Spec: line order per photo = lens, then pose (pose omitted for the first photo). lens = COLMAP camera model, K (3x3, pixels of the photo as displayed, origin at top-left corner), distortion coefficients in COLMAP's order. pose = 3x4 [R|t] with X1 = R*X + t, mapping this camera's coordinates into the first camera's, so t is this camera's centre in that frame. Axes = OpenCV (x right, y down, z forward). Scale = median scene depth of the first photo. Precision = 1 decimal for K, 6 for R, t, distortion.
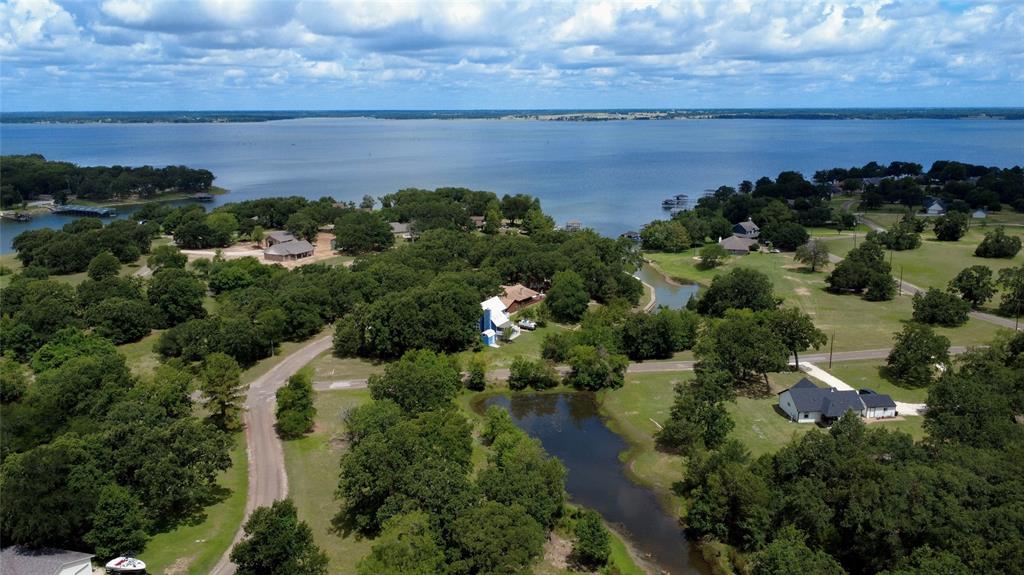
lens RADIAL K [[724.2, 0, 493.4], [0, 724.2, 287.2], [0, 0, 1]] dist [-0.002871, -0.009306]
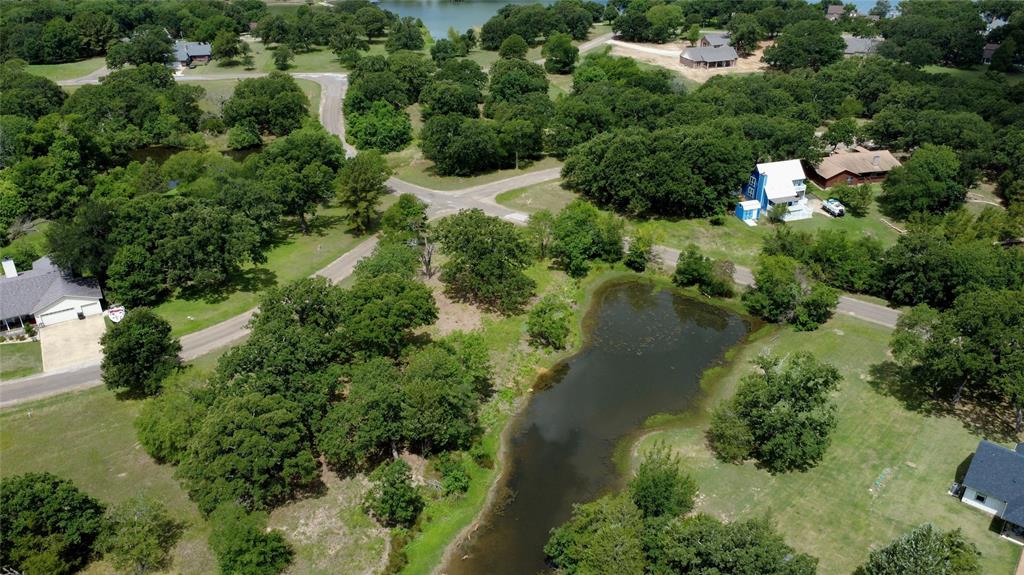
lens RADIAL K [[724.2, 0, 493.4], [0, 724.2, 287.2], [0, 0, 1]] dist [-0.002871, -0.009306]
pose [[0.725119, 0.333468, -0.602496, 0.304657], [-0.156805, 0.931901, 0.327066, -0.068296], [0.670533, -0.142688, 0.728029, 0.249960]]
